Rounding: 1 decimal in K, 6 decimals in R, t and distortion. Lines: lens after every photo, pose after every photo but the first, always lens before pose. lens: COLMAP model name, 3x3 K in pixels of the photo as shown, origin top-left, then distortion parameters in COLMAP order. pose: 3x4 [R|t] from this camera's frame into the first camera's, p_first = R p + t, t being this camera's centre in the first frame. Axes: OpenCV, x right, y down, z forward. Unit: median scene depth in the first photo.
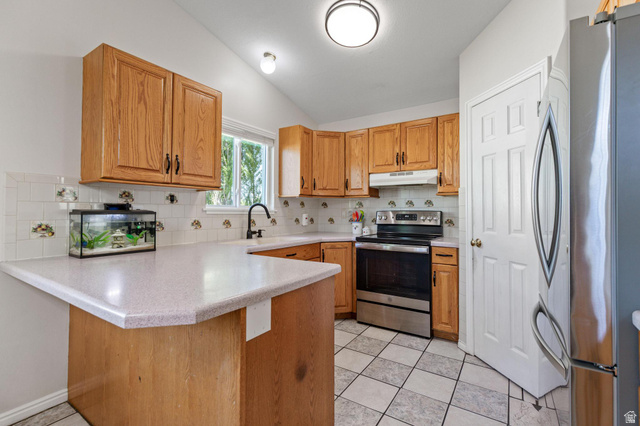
lens RADIAL K [[291.1, 0, 315.1], [0, 291.1, 201.9], [0, 0, 1]] dist [0.003194, -0.000019]
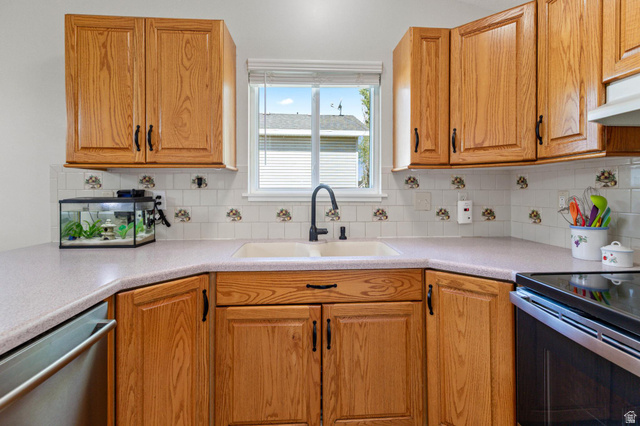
lens RADIAL K [[291.1, 0, 331.4], [0, 291.1, 189.7], [0, 0, 1]] dist [0.003194, -0.000019]
pose [[0.617408, -0.008203, -0.786600, 0.292789], [0.032422, 0.999361, 0.015027, 0.007786], [0.785975, -0.034781, 0.617279, 0.638264]]
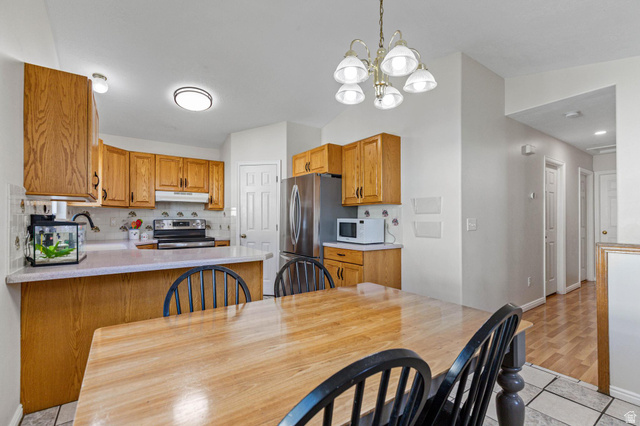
lens RADIAL K [[291.1, 0, 325.8], [0, 291.1, 217.7], [0, 0, 1]] dist [0.003194, -0.000019]
pose [[0.353055, 0.002108, 0.935600, -0.850616], [-0.032723, 0.999413, 0.010096, -0.017108], [-0.935030, -0.034180, 0.352917, -0.168280]]
